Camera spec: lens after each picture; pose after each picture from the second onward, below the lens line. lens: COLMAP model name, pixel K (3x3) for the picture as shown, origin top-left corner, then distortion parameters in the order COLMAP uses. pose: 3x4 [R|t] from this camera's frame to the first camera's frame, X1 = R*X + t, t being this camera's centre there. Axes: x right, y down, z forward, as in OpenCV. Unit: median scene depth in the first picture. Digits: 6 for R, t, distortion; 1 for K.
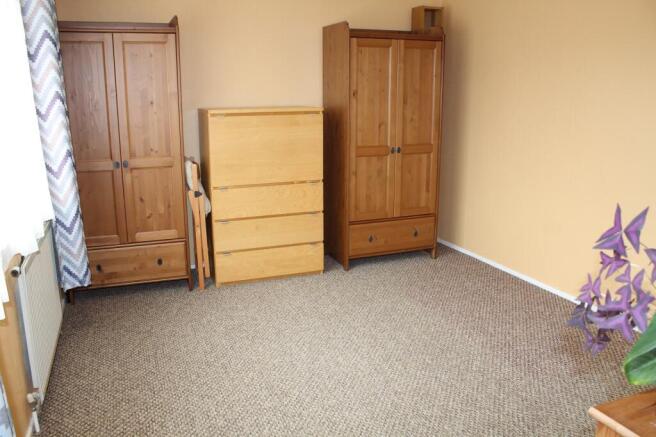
lens RADIAL K [[537.7, 0, 328.0], [0, 537.7, 218.5], [0, 0, 1]] dist [-0.107398, 0.011691]
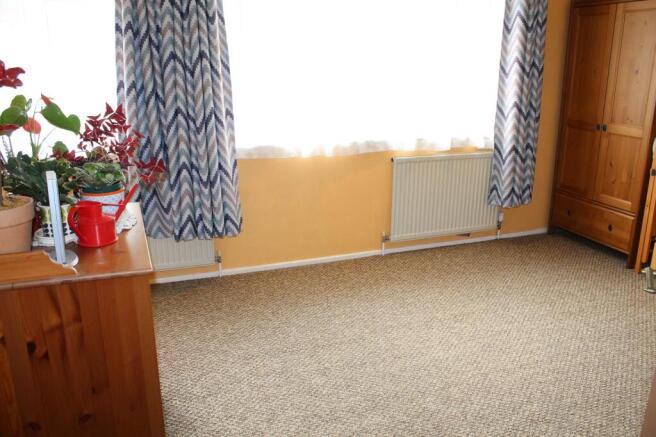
lens RADIAL K [[537.7, 0, 328.0], [0, 537.7, 218.5], [0, 0, 1]] dist [-0.107398, 0.011691]
pose [[-0.024450, 0.278817, -0.960033, 0.700462], [-0.230884, 0.932783, 0.276783, -0.093410], [0.972674, 0.228423, 0.041568, 0.450824]]
